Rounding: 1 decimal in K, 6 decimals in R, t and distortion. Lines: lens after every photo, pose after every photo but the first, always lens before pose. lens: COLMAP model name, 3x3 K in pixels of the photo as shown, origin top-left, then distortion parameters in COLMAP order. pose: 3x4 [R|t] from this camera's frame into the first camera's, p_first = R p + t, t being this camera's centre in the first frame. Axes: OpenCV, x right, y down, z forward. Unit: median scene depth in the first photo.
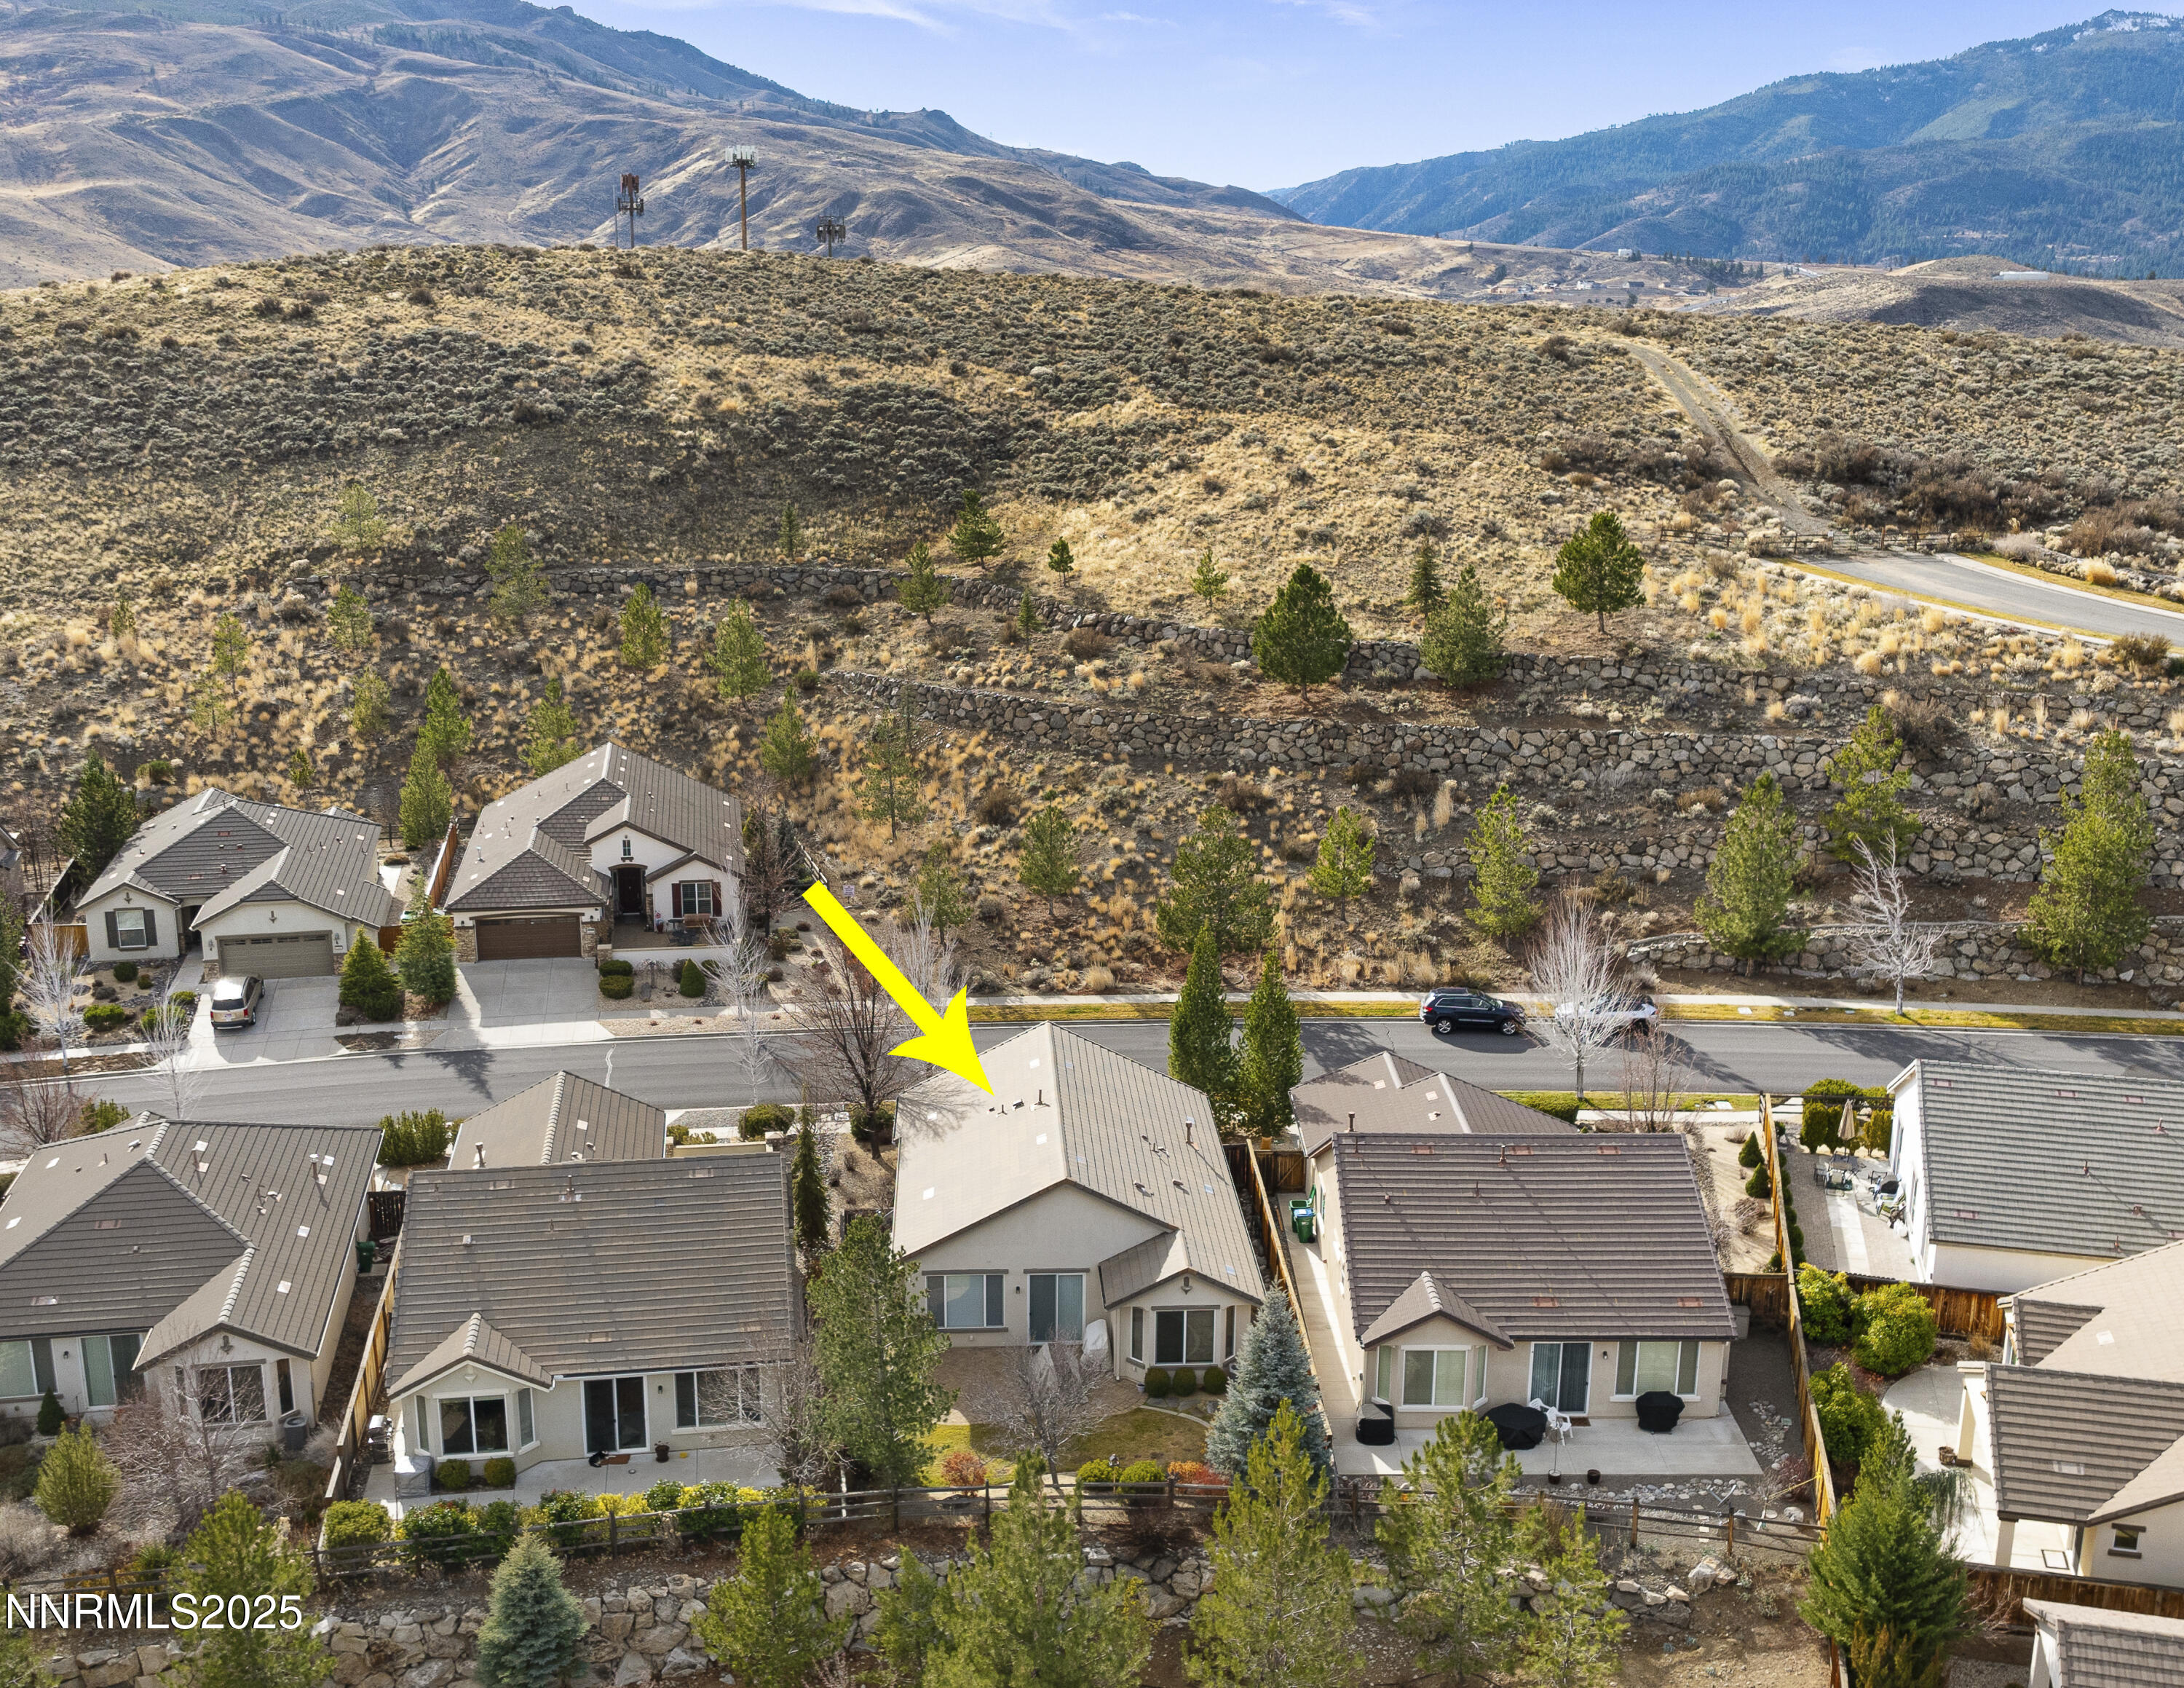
lens RADIAL K [[2372.2, 0, 1092.0], [0, 2372.2, 844.0], [0, 0, 1]] dist [-0.010840, -0.029381]
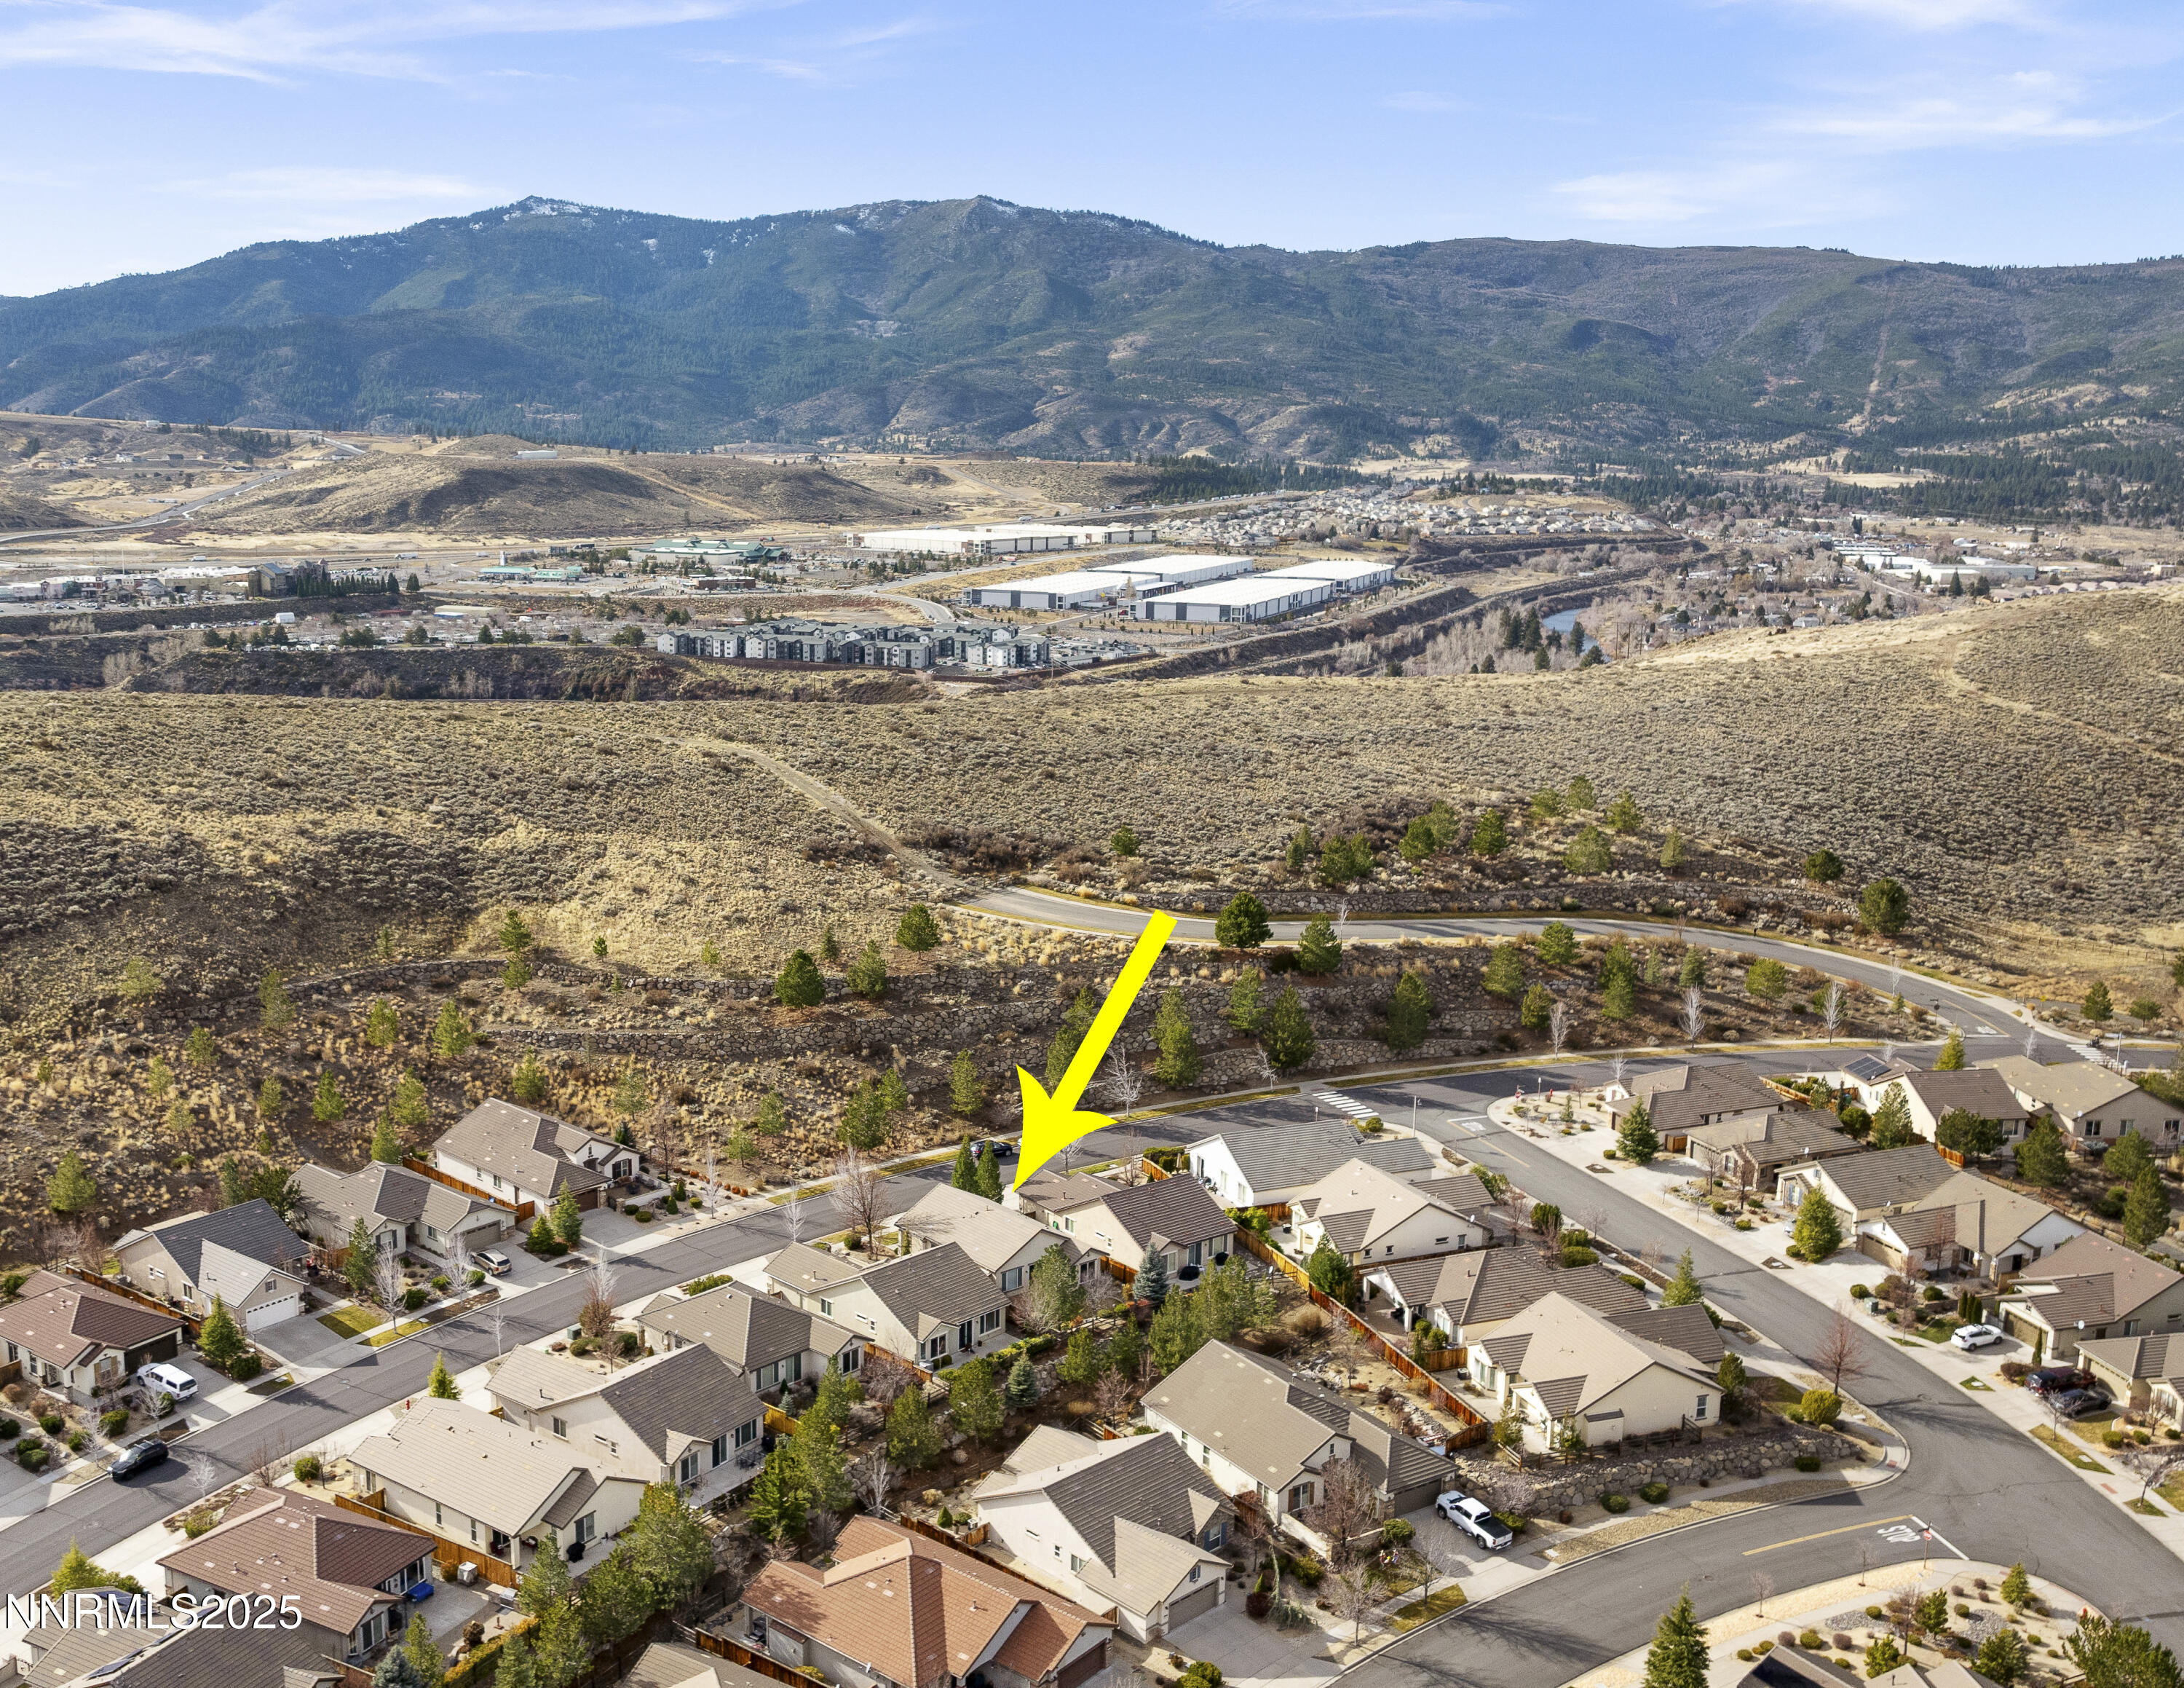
lens RADIAL K [[2372.2, 0, 1092.0], [0, 2372.2, 844.0], [0, 0, 1]] dist [-0.010840, -0.029381]
pose [[0.791752, -0.118547, 0.599228, -0.719910], [0.136747, 0.990488, 0.015270, -0.159509], [-0.595339, 0.069852, 0.800433, -0.617314]]
